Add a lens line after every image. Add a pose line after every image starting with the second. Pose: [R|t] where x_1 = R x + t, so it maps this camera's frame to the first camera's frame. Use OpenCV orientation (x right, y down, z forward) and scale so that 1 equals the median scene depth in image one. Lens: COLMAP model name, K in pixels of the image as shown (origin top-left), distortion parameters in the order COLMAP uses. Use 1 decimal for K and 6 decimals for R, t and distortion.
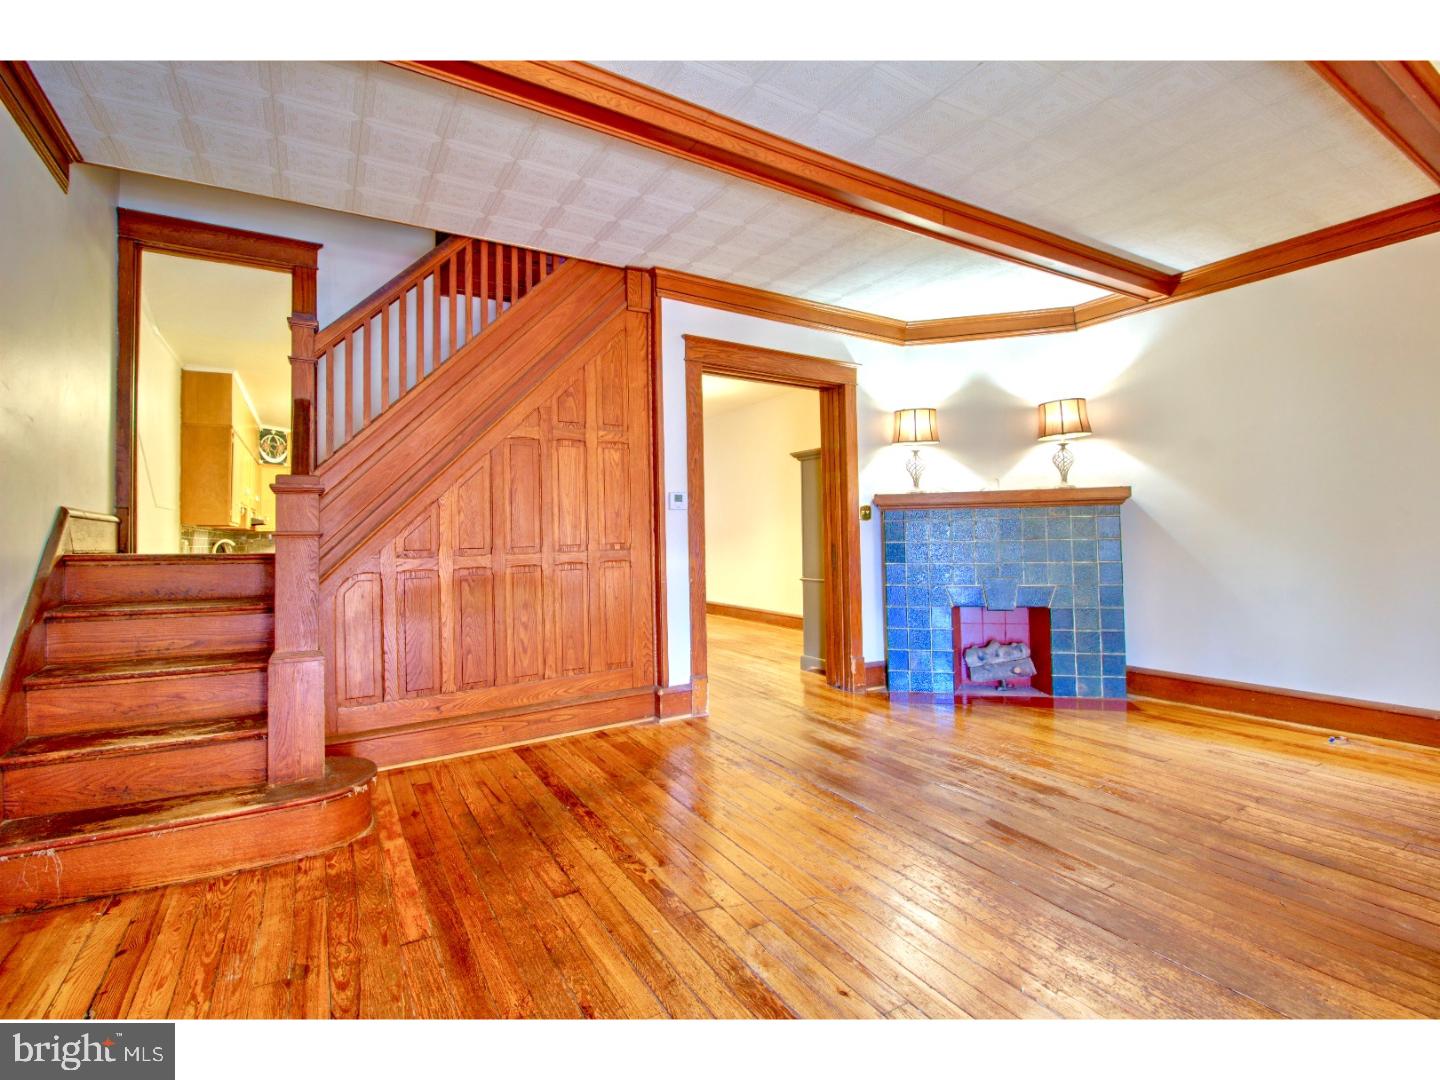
lens RADIAL K [[664.9, 0, 716.3], [0, 664.9, 519.4], [0, 0, 1]] dist [-0.003121, -0.010793]
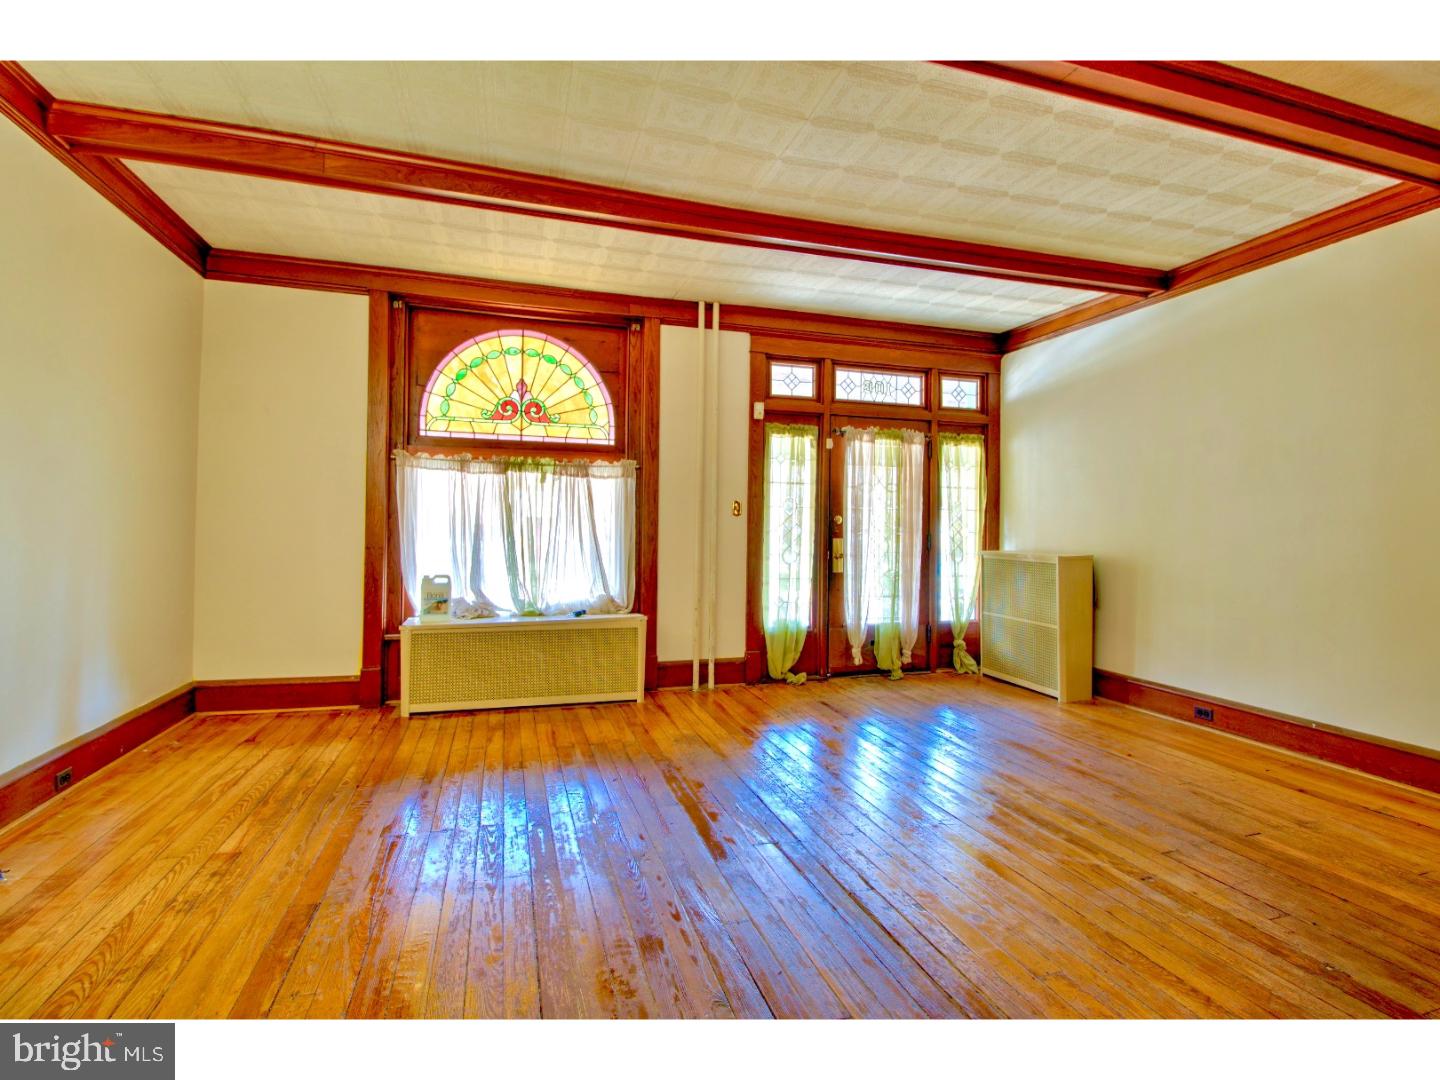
lens RADIAL K [[671.3, 0, 711.4], [0, 671.3, 517.5], [0, 0, 1]] dist [-0.001184, -0.015074]
pose [[-0.969038, 0.007978, 0.246782, 0.152722], [-0.003399, 0.998952, -0.045640, 0.031425], [-0.246887, -0.045065, -0.967996, 1.433266]]
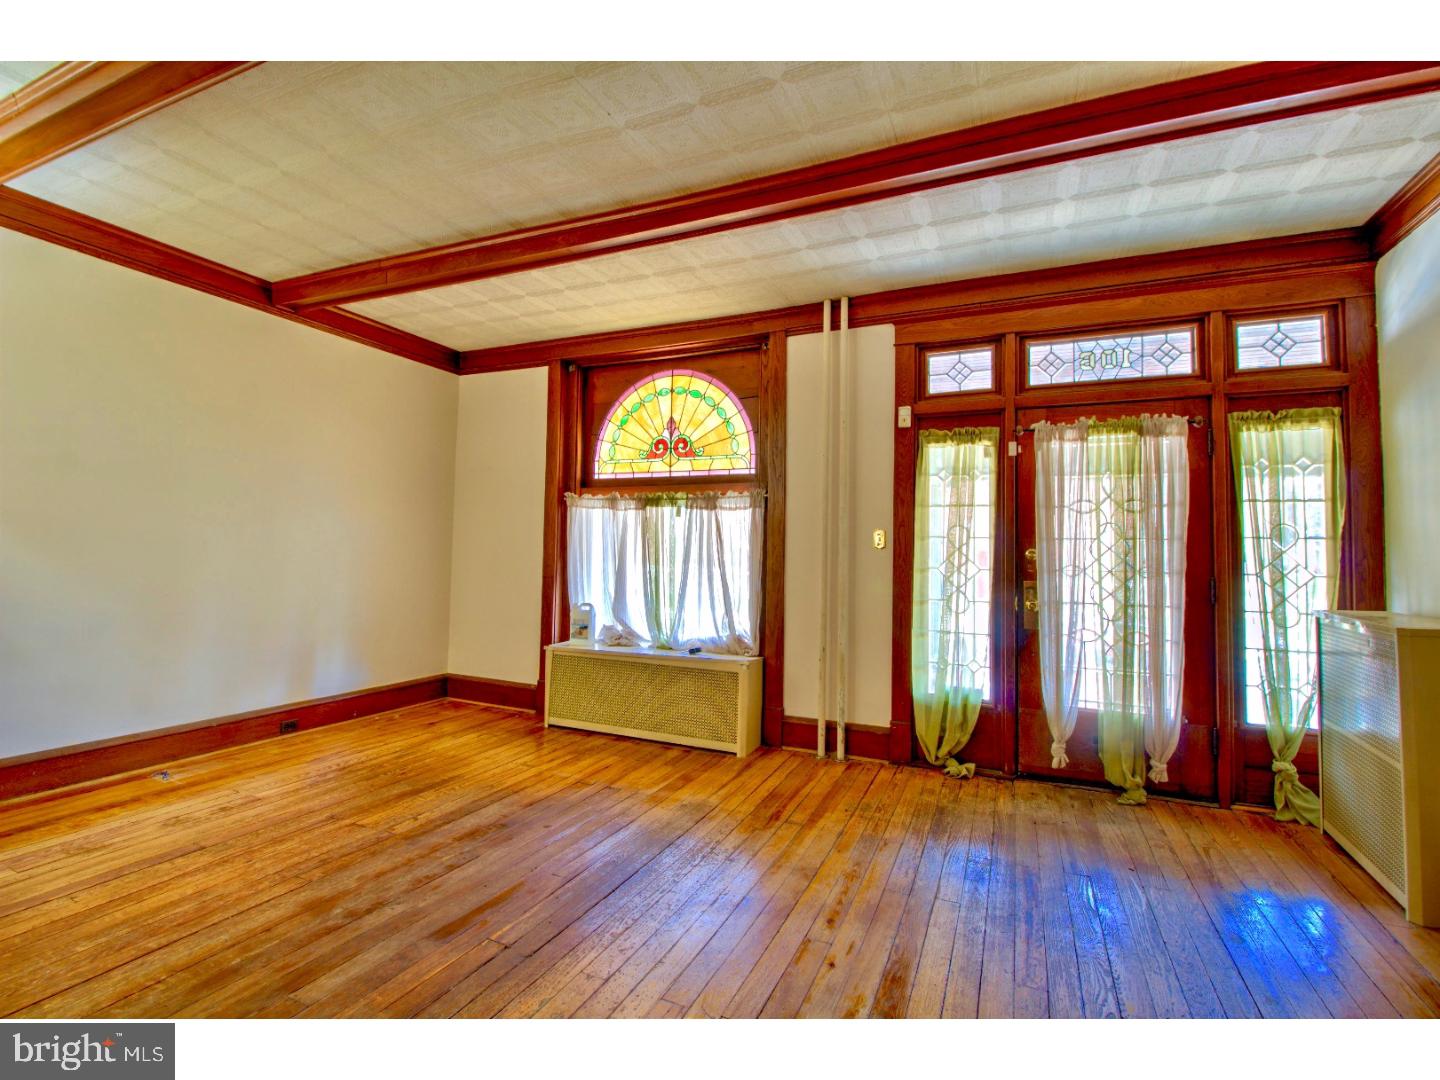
lens RADIAL K [[664.9, 0, 716.3], [0, 664.9, 519.4], [0, 0, 1]] dist [-0.003121, -0.010793]
pose [[-0.571795, 0.047363, 0.819028, -0.334626], [-0.031942, 0.996290, -0.079914, 0.011724], [-0.819774, -0.071856, -0.568161, 0.914552]]
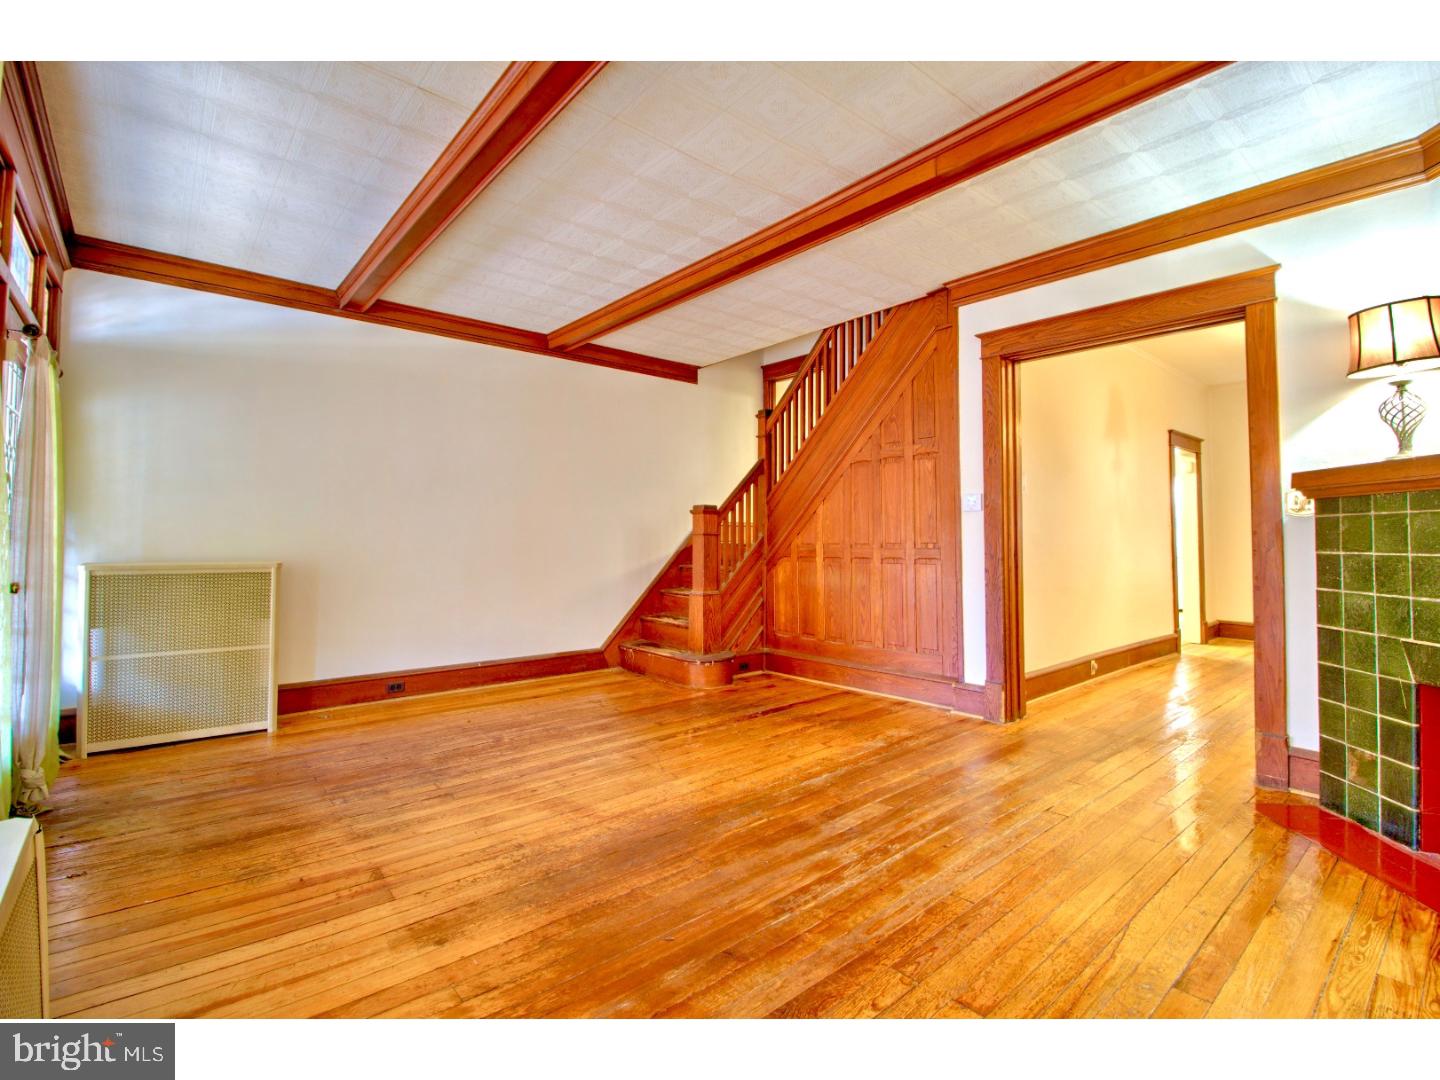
lens RADIAL K [[671.3, 0, 711.4], [0, 671.3, 517.5], [0, 0, 1]] dist [-0.001184, -0.015074]
pose [[0.153263, -0.015387, -0.988066, 1.063912], [0.023172, 0.999660, -0.011973, -0.001814], [0.987914, -0.021060, 0.153568, 0.536700]]
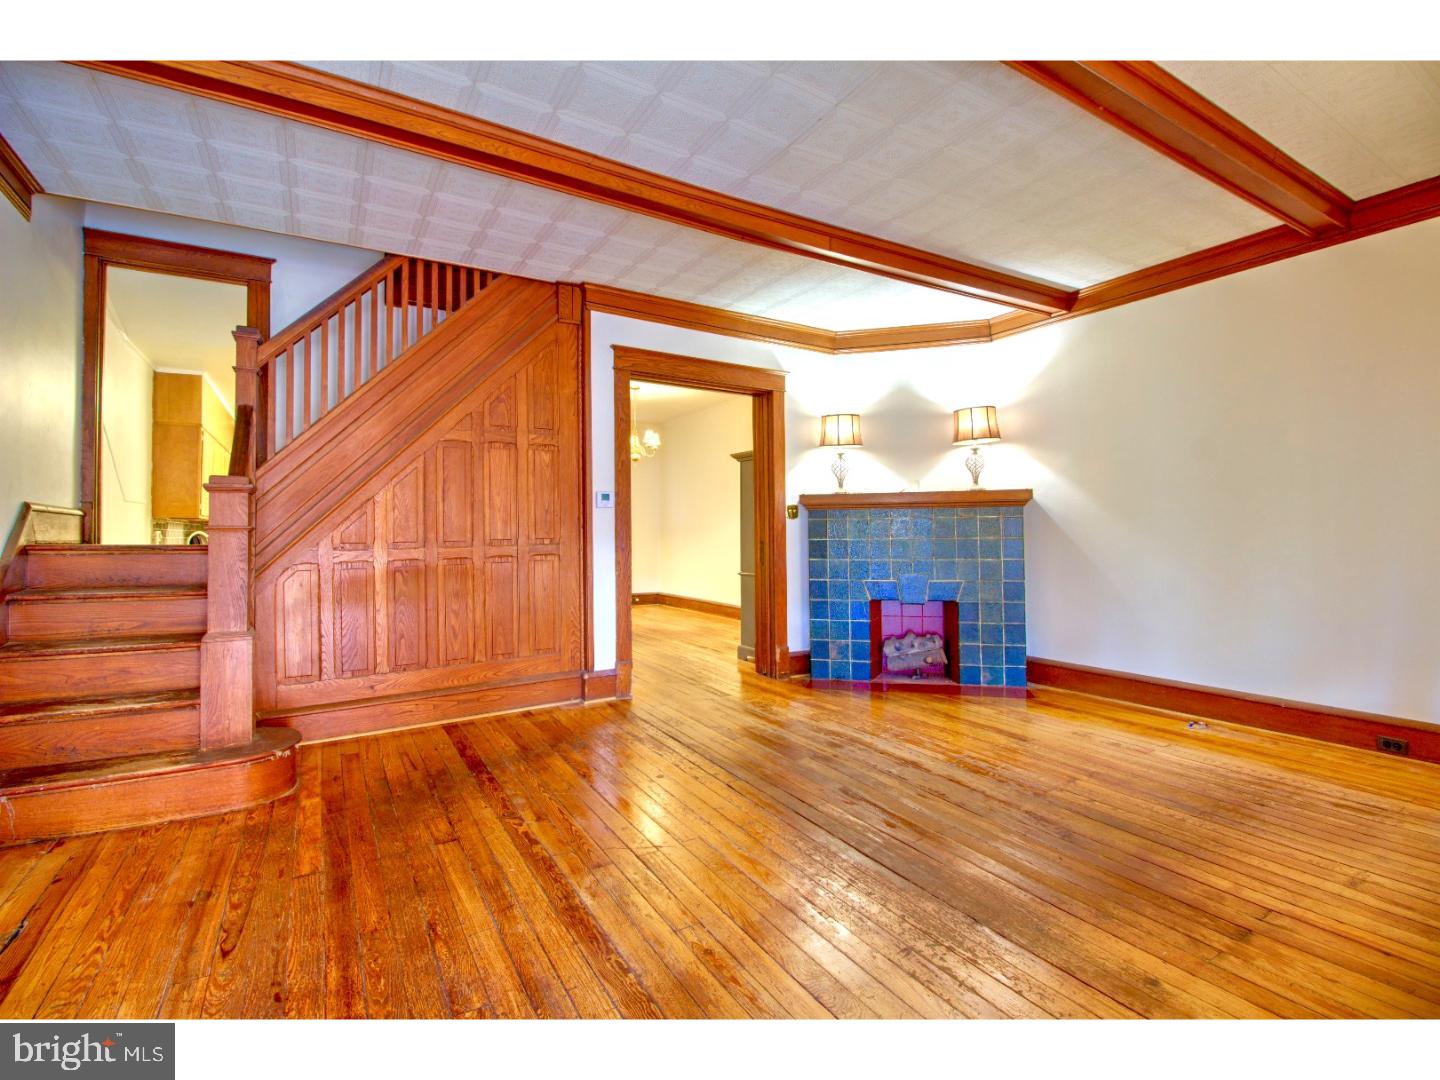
lens RADIAL K [[664.9, 0, 716.3], [0, 664.9, 519.4], [0, 0, 1]] dist [-0.003121, -0.010793]
pose [[0.999965, 0.008298, -0.000488, 0.148453], [-0.008294, 0.999940, 0.007136, -0.005692], [0.000547, -0.007132, 0.999974, -0.094110]]
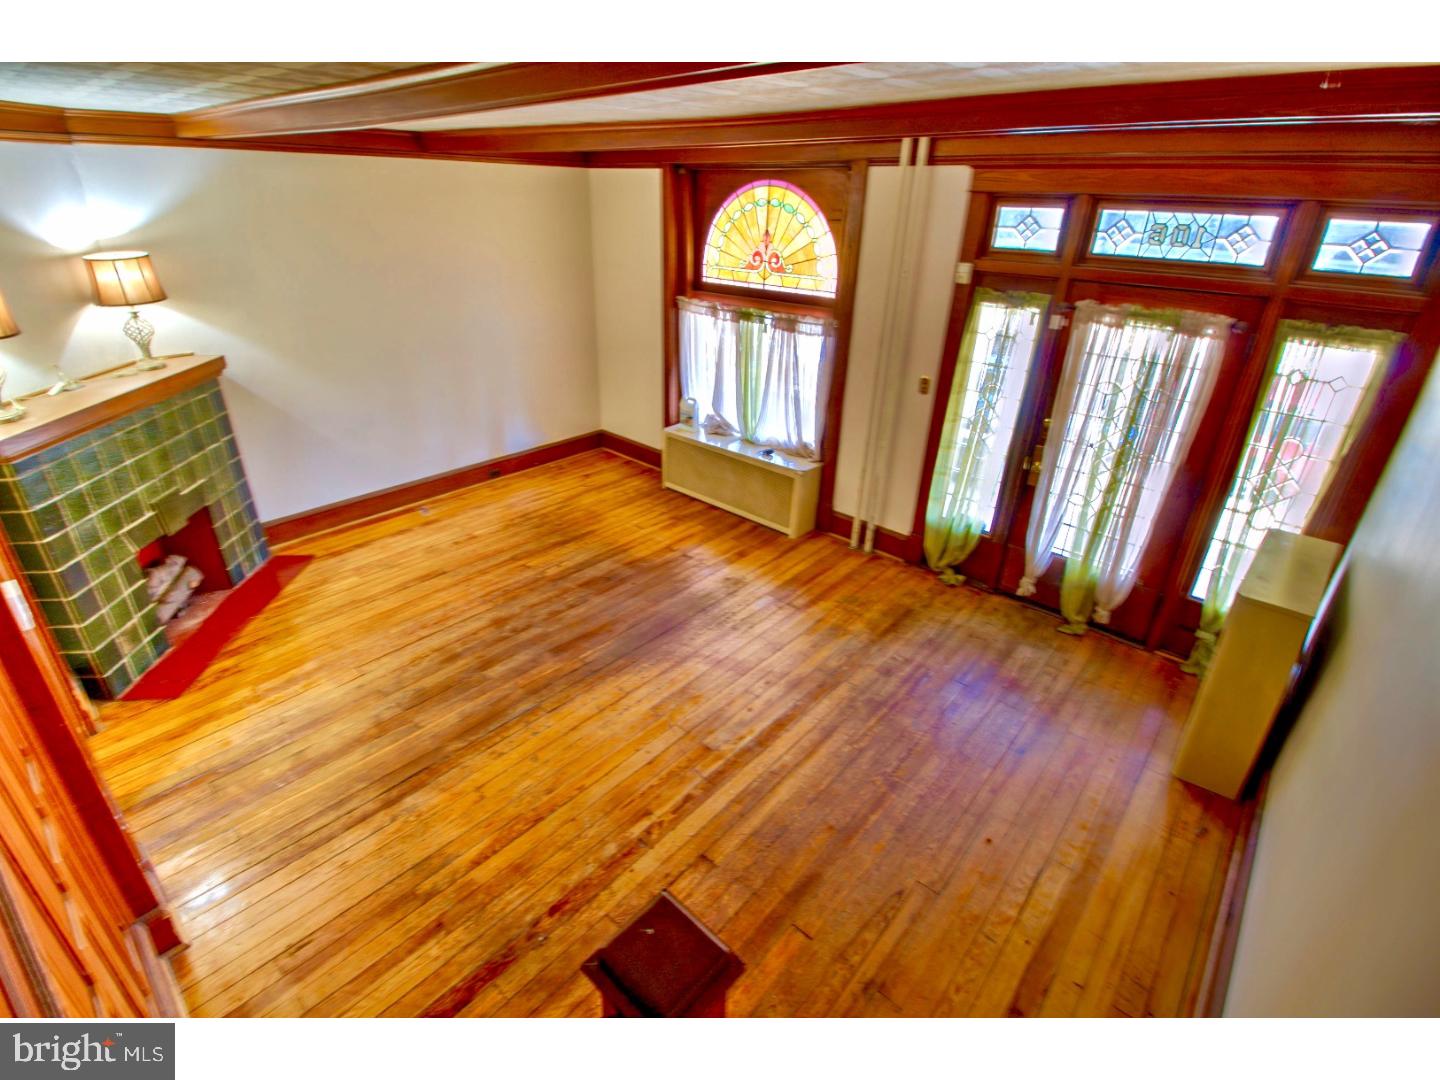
lens RADIAL K [[671.3, 0, 711.4], [0, 671.3, 517.5], [0, 0, 1]] dist [-0.001184, -0.015074]
pose [[-0.294719, -0.400815, 0.867461, -0.658655], [-0.043733, 0.912487, 0.406762, -0.333968], [-0.954583, 0.081944, -0.286456, 0.807349]]
